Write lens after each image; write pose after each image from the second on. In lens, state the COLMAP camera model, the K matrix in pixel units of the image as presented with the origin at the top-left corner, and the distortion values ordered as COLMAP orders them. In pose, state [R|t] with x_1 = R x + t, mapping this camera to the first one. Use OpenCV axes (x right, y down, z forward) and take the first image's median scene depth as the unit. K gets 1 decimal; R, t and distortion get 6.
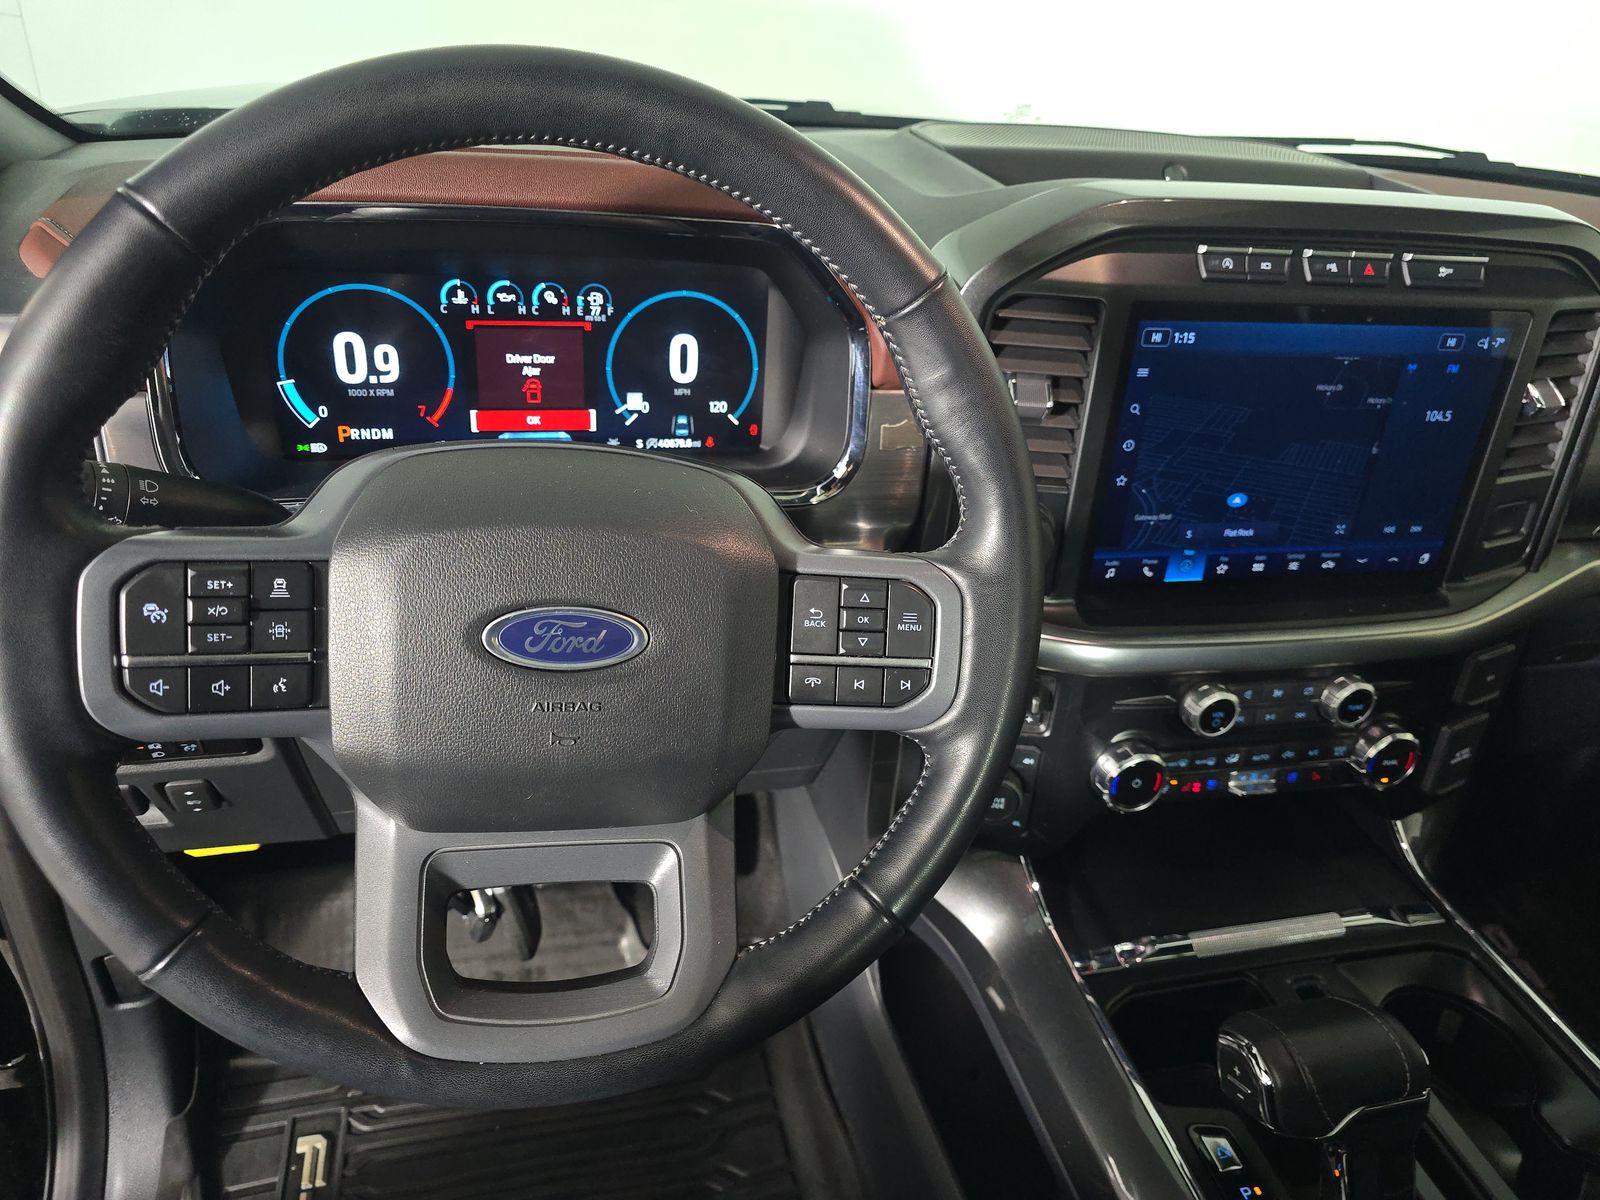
lens RADIAL K [[1080.4, 0, 807.0], [0, 1080.4, 591.2], [0, 0, 1]] dist [0.053298, -0.040690]
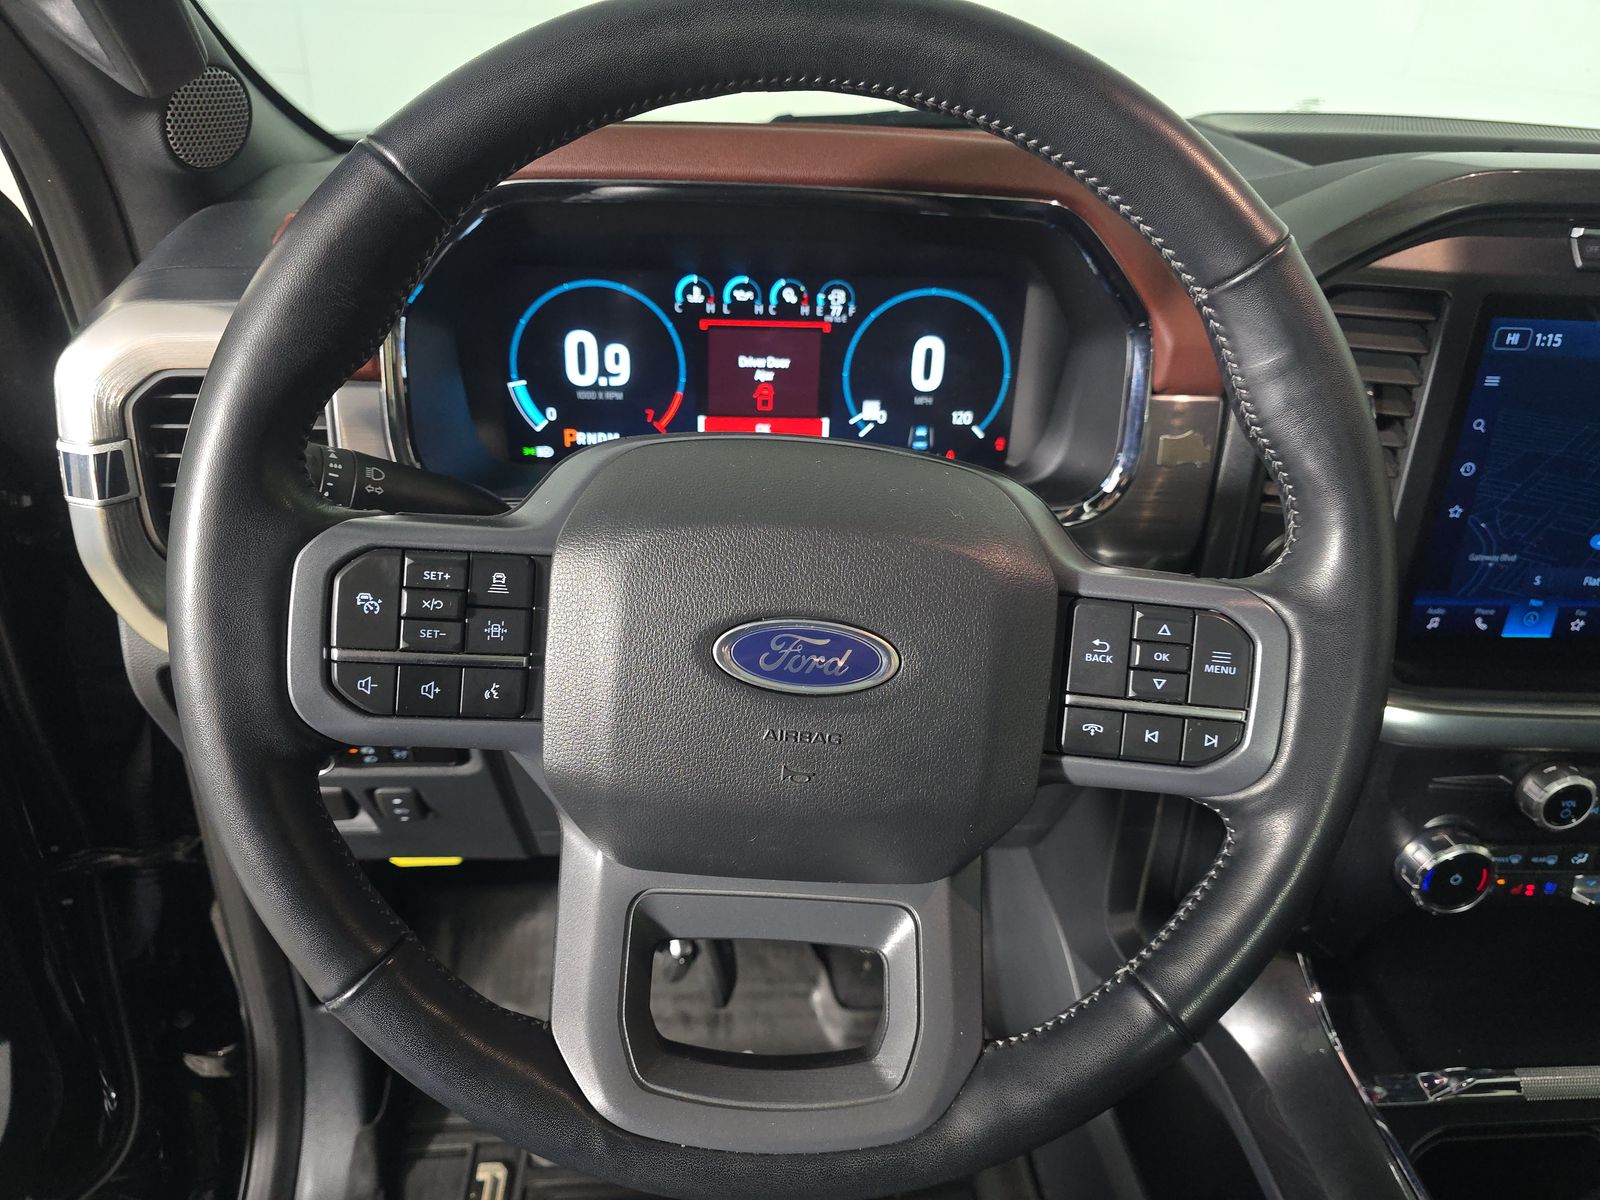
lens RADIAL K [[1028.6, 0, 815.4], [0, 1028.6, 604.7], [0, 0, 1]] dist [0.070150, -0.067397]
pose [[0.987325, 0.047873, -0.151319, -0.081170], [-0.053033, 0.998135, -0.030248, 0.022755], [0.149589, 0.037889, 0.988022, 0.167450]]
